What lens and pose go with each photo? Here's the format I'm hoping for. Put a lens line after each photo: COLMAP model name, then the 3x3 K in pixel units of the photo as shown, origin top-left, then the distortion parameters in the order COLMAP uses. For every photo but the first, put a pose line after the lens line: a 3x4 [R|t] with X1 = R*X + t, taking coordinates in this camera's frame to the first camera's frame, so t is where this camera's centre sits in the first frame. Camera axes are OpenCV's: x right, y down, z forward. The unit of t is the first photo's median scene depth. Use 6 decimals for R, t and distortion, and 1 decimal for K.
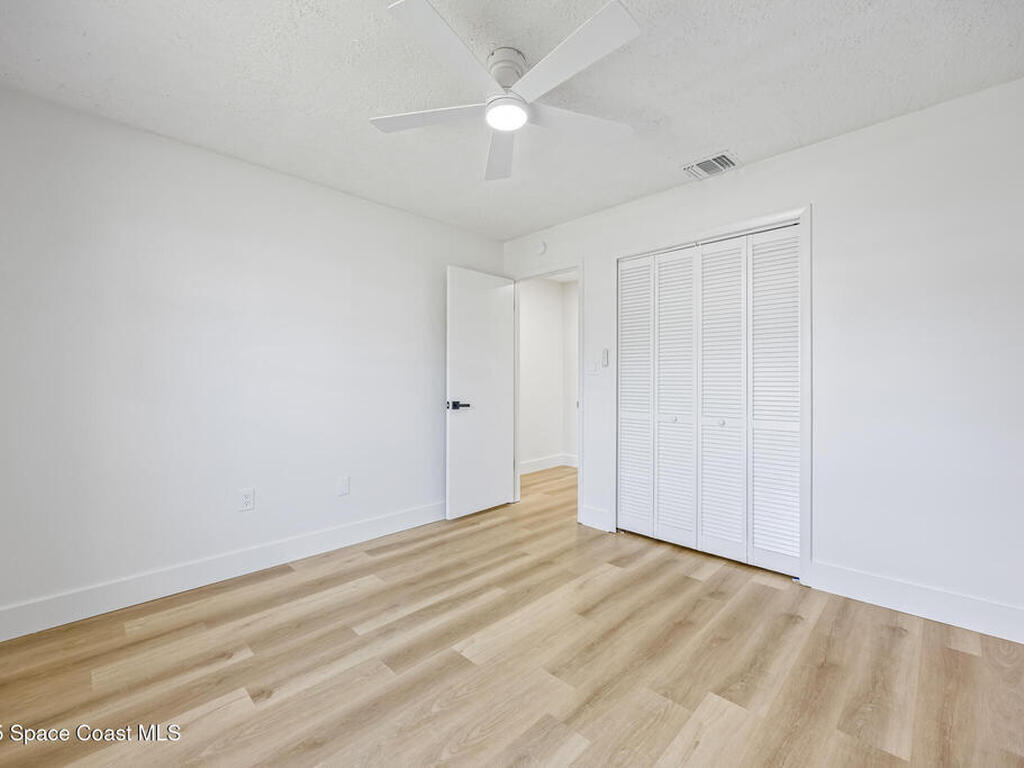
lens RADIAL K [[442.4, 0, 511.9], [0, 442.4, 381.9], [0, 0, 1]] dist [0.000017, 0.000282]
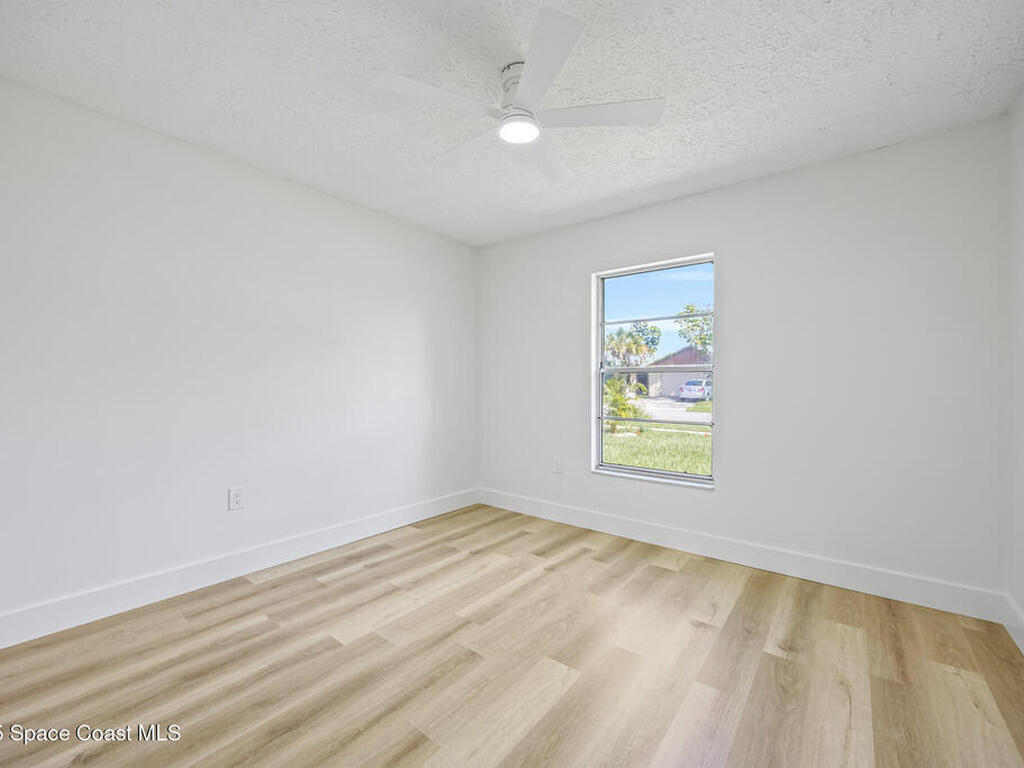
lens RADIAL K [[442.4, 0, 511.5], [0, 442.4, 382.1], [0, 0, 1]] dist [0.000017, 0.000282]
pose [[-0.993374, -0.001709, -0.114916, 0.126760], [-0.002574, 0.999969, 0.007378, -0.016867], [0.114900, 0.007625, -0.993348, 2.034341]]
